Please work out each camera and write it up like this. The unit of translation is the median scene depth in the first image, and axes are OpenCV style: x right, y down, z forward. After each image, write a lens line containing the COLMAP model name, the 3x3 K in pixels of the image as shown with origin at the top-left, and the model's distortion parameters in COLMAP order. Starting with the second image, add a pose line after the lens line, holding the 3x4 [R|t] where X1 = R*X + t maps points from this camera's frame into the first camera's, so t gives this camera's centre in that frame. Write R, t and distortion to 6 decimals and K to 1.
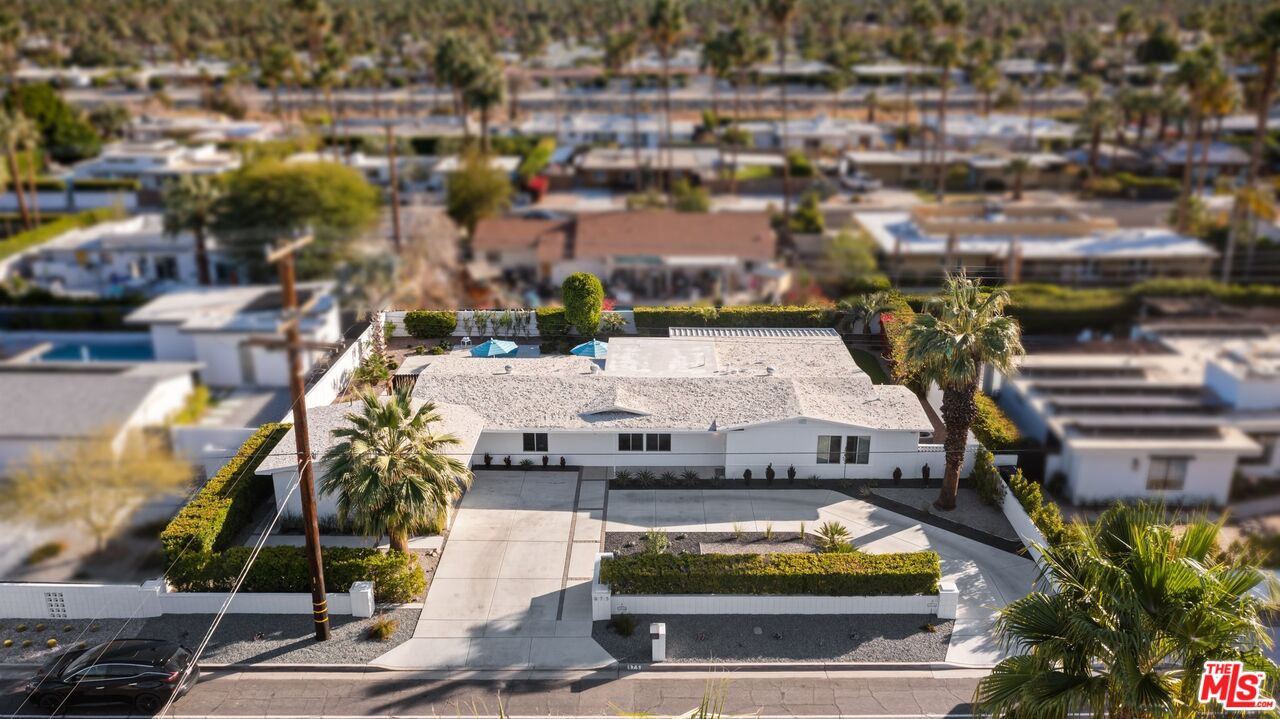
lens RADIAL K [[1069.2, 0, 640.0], [0, 1069.2, 359.5], [0, 0, 1]] dist [-0.023452, 0.009139]
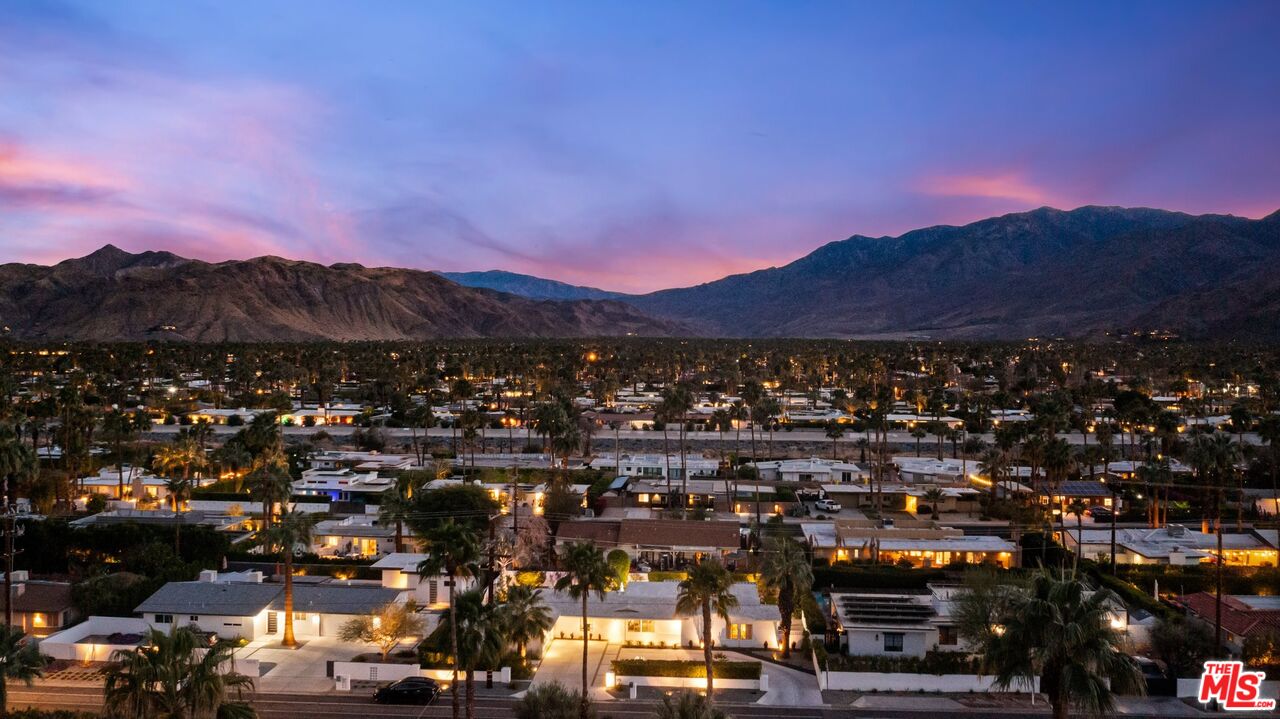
lens RADIAL K [[1069.2, 0, 640.0], [0, 1069.2, 359.5], [0, 0, 1]] dist [-0.023452, 0.009139]
pose [[0.997570, 0.005938, -0.069422, 0.053257], [-0.026510, 0.953774, -0.299354, 0.076297], [0.064435, 0.300467, 0.951613, -0.401523]]
